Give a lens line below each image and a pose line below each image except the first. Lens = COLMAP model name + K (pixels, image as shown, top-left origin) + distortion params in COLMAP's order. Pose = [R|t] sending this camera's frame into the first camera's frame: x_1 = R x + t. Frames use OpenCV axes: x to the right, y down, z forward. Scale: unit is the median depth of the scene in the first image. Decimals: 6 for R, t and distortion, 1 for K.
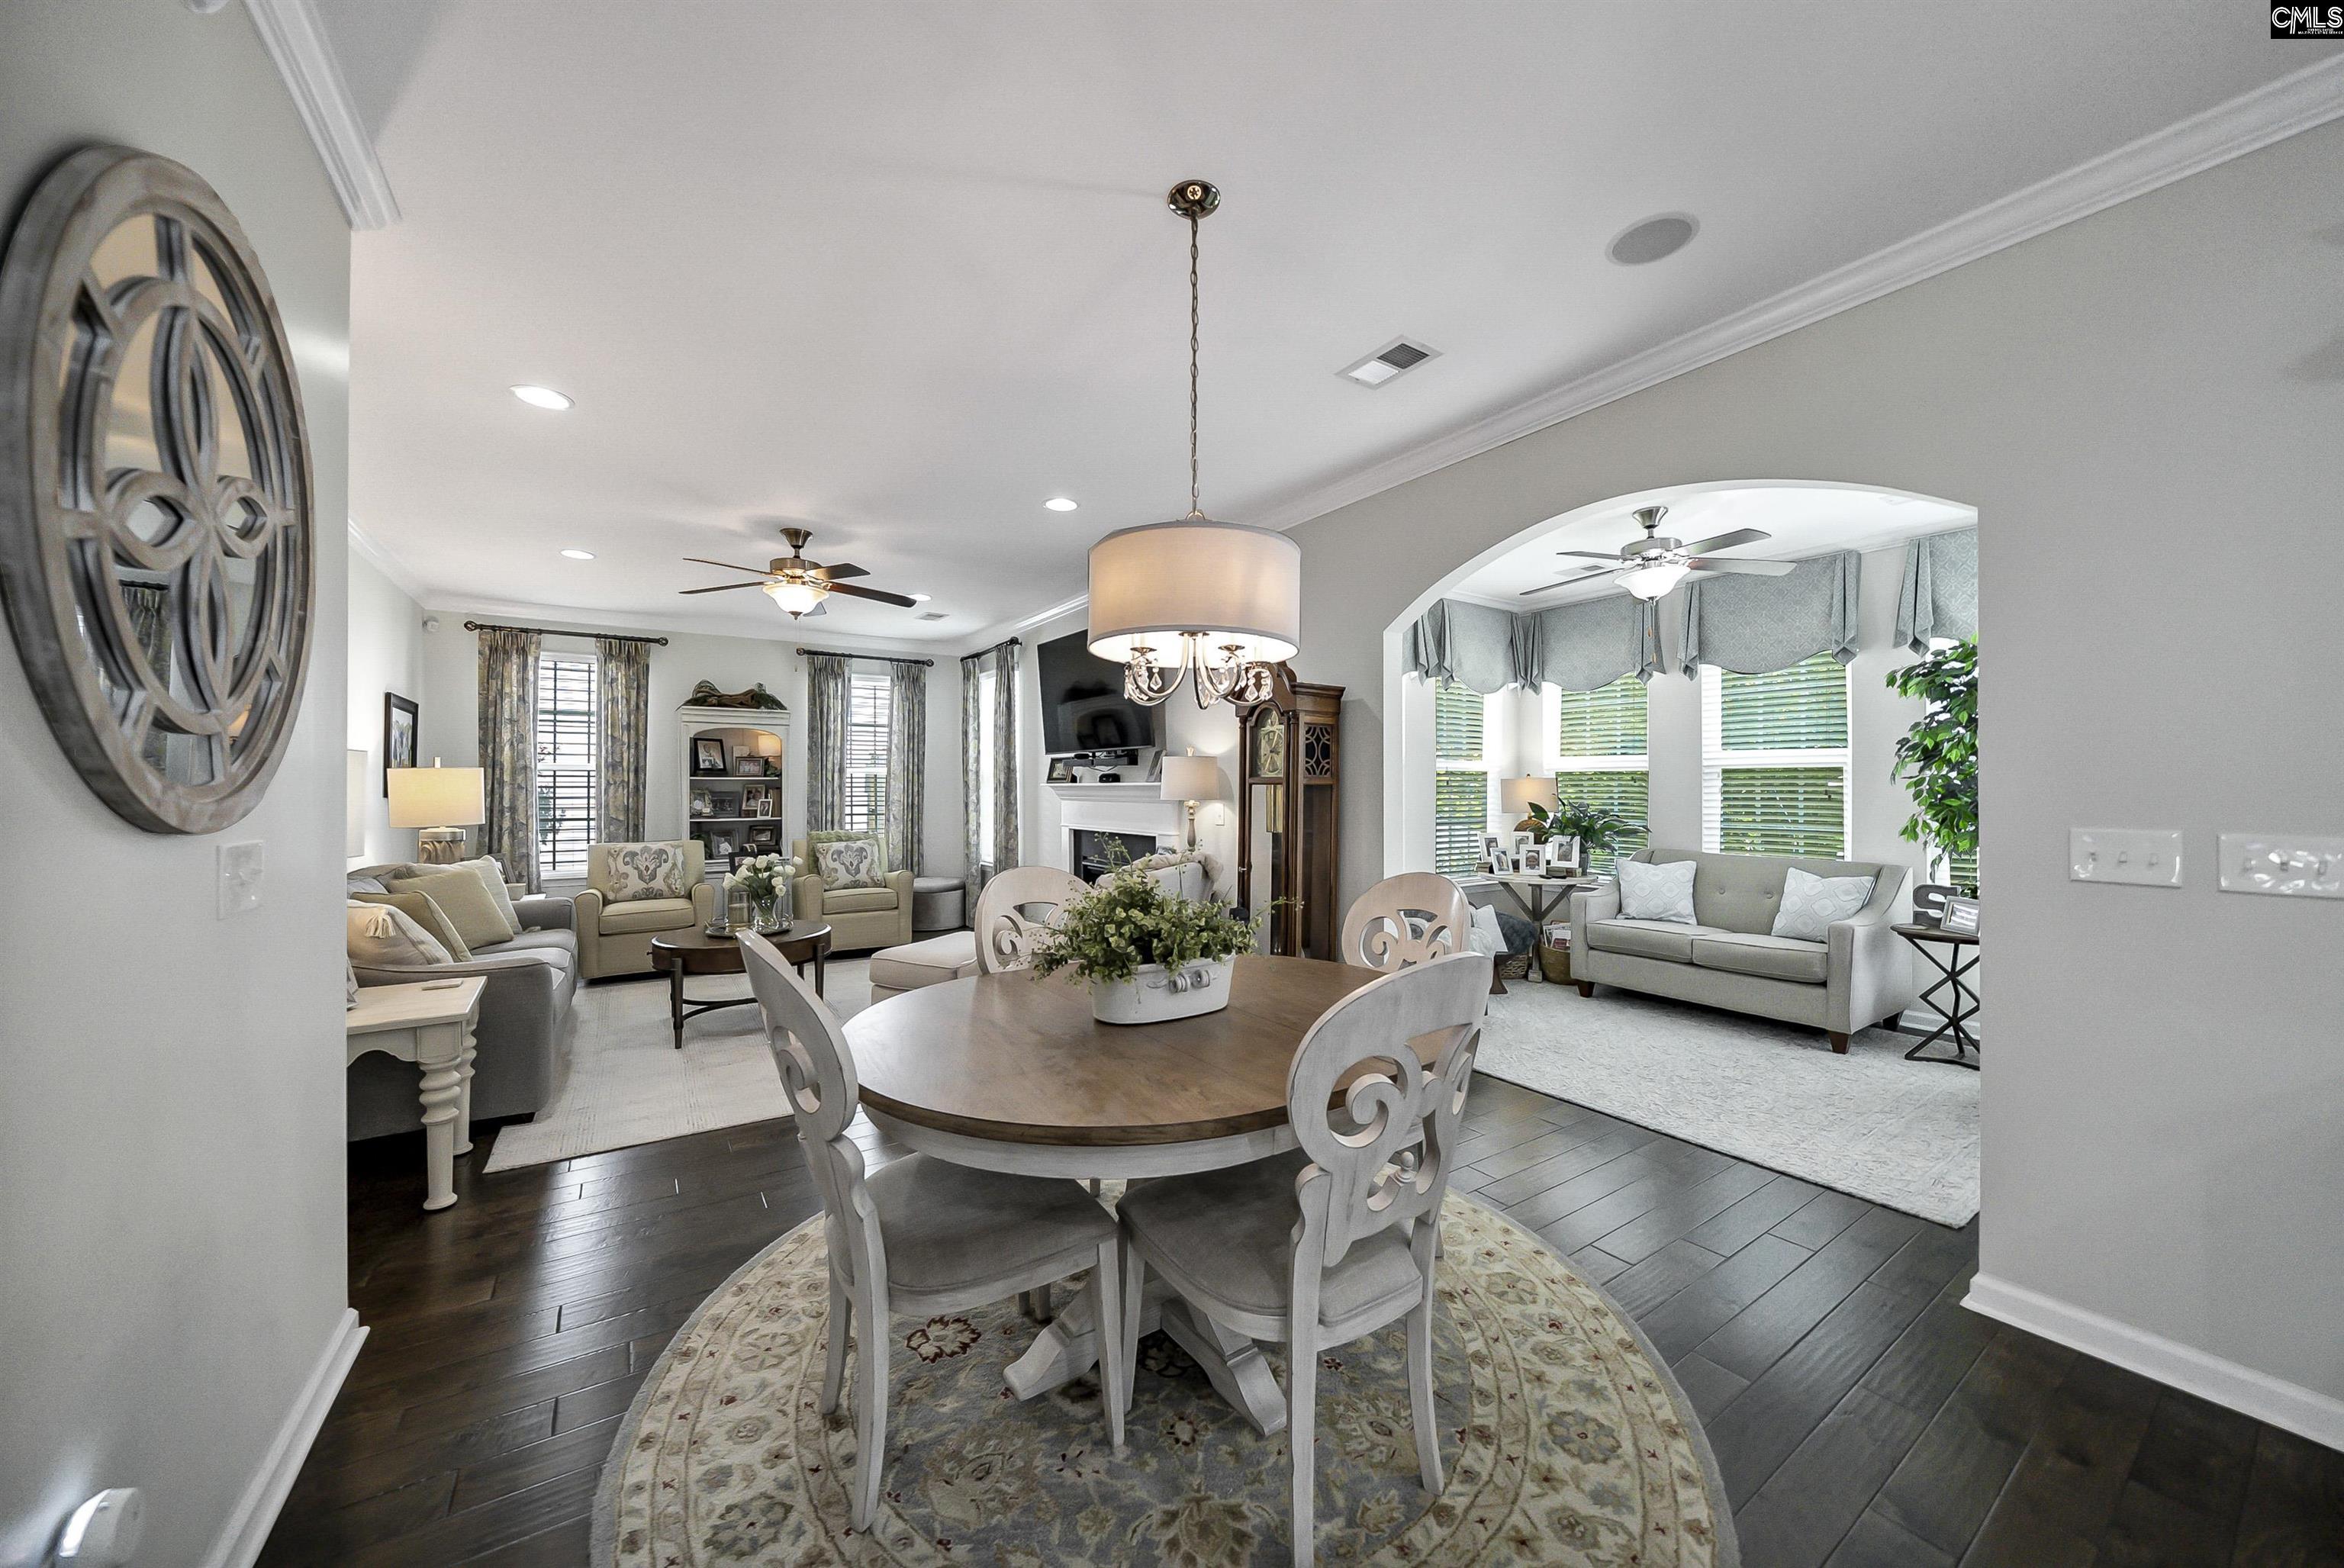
lens RADIAL K [[812.9, 0, 1158.9], [0, 812.9, 789.8], [0, 0, 1]] dist [-0.007075, -0.000413]
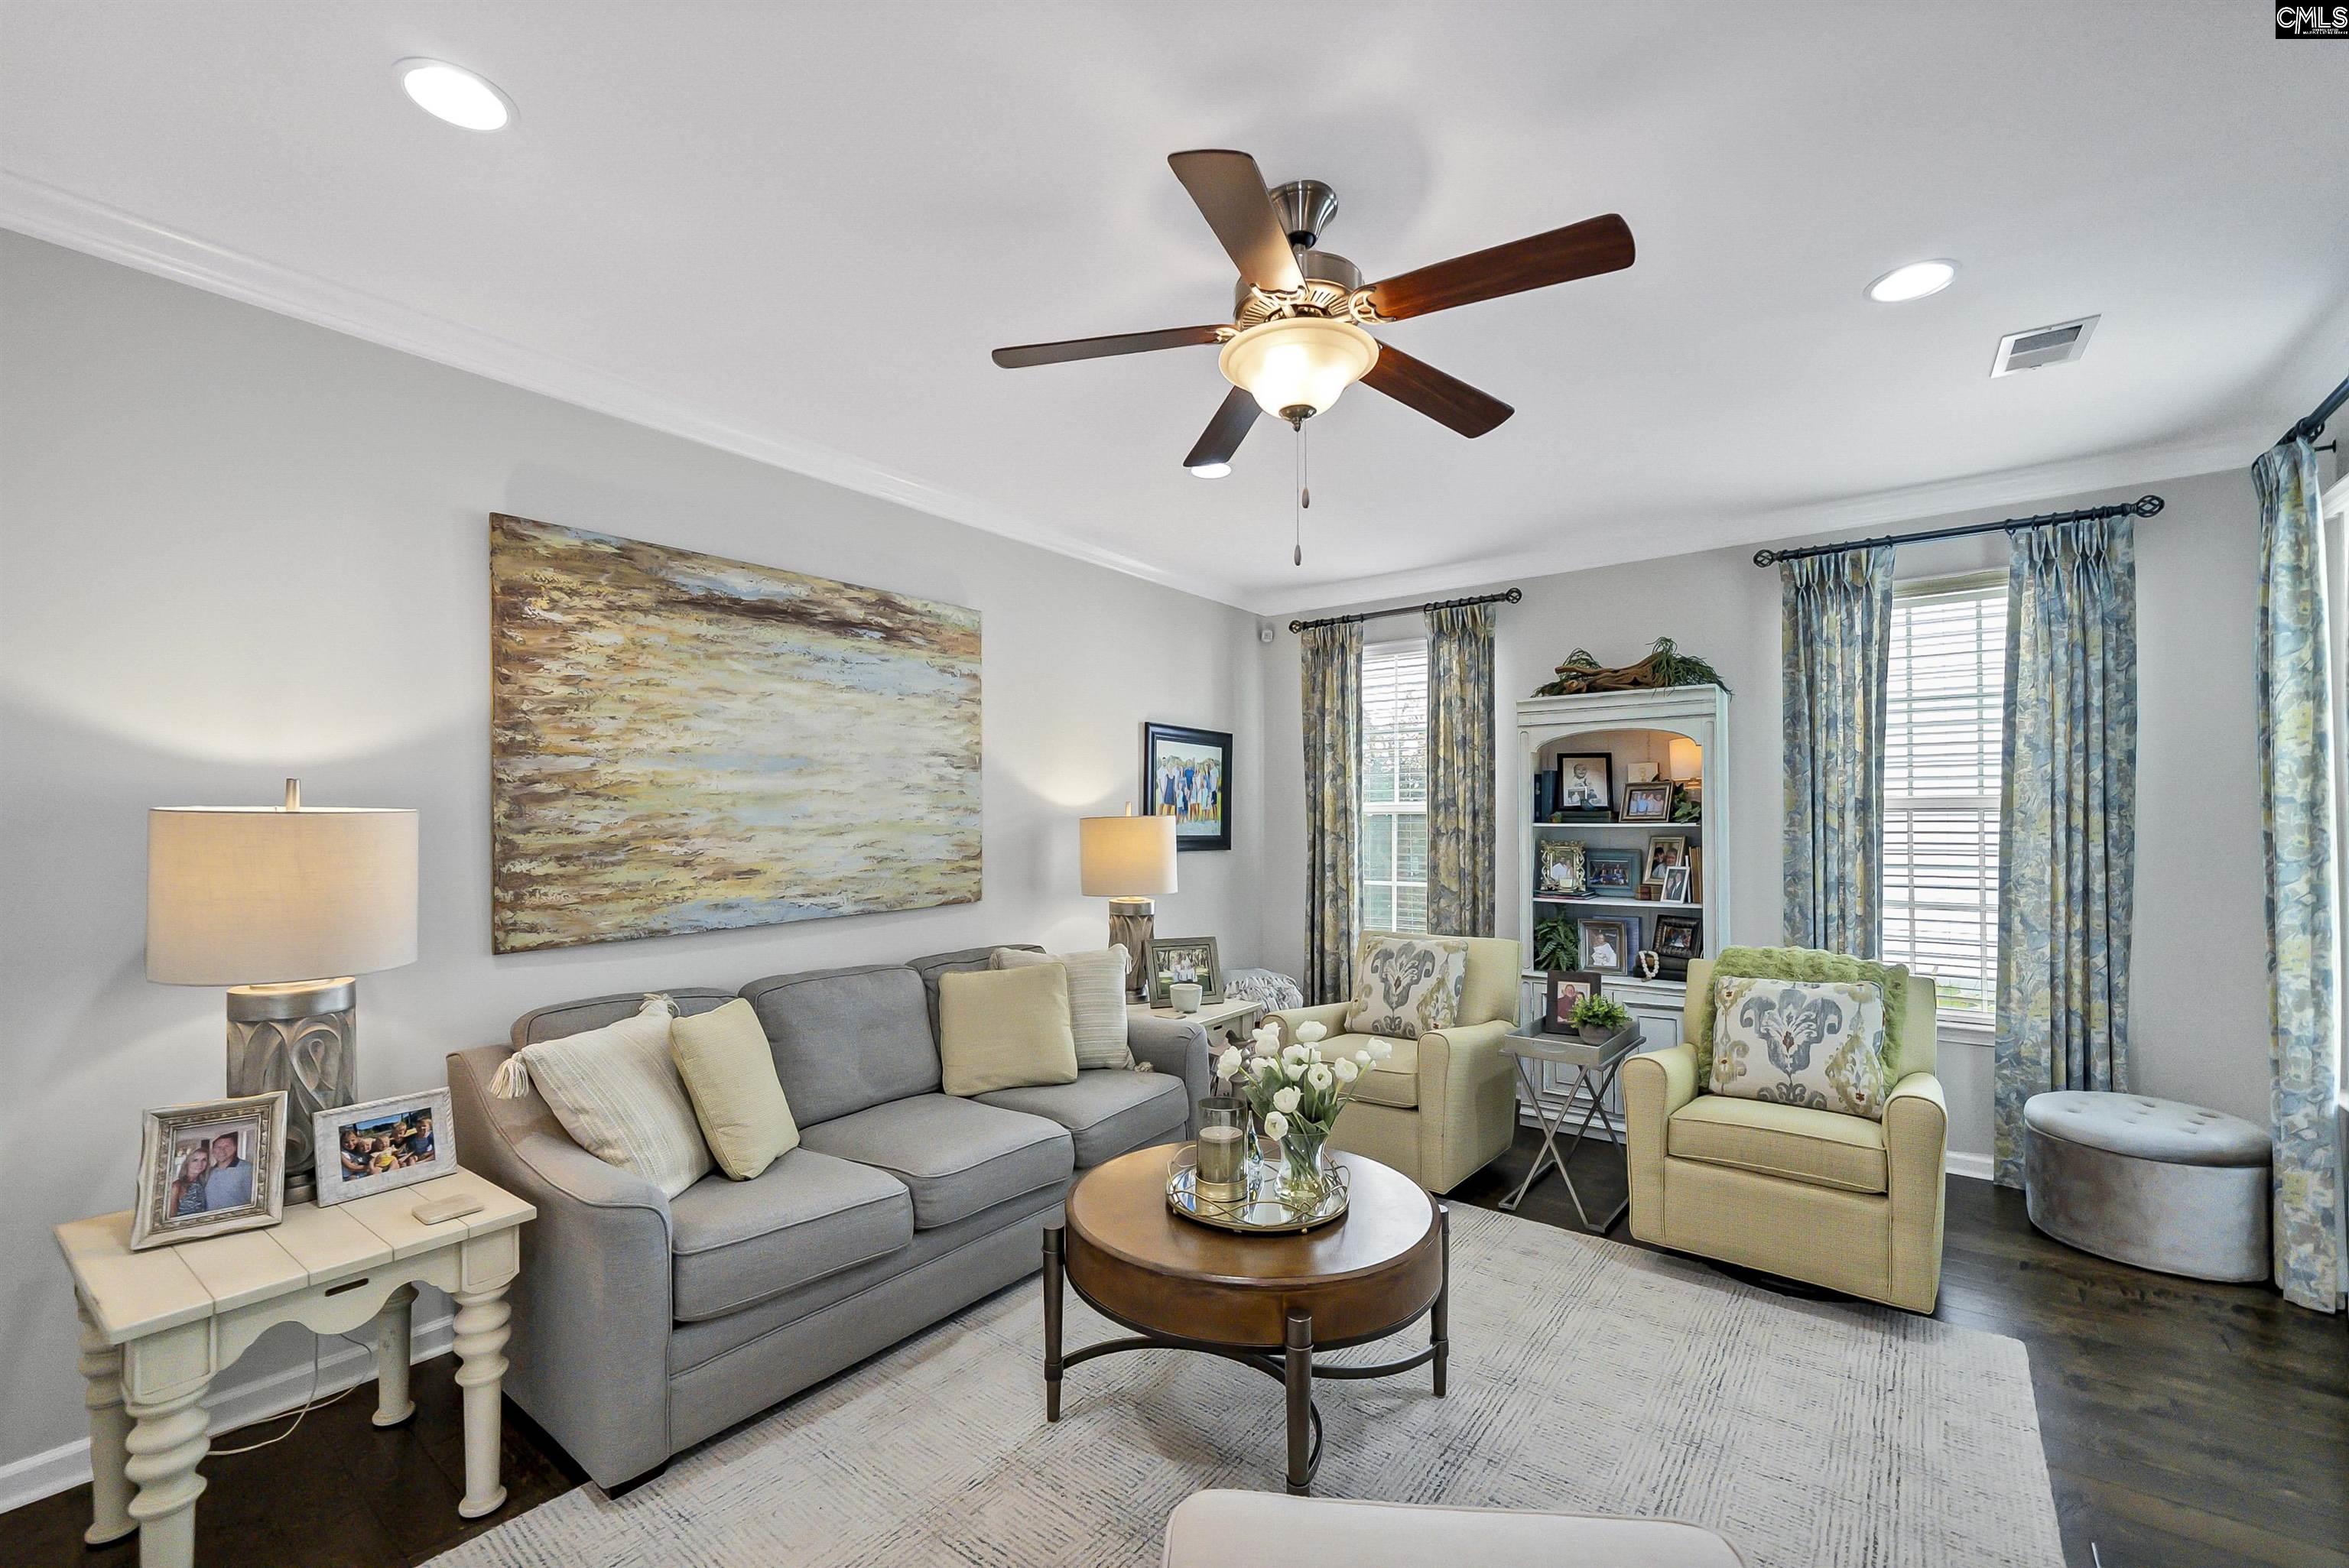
lens RADIAL K [[968.8, 0, 1180.0], [0, 968.8, 801.6], [0, 0, 1]] dist [-0.001783, -0.000325]
pose [[0.333040, -0.019359, -0.942714, -0.023135], [-0.003967, 0.999752, -0.021932, -0.014359], [0.942904, 0.011044, 0.332880, 0.521829]]
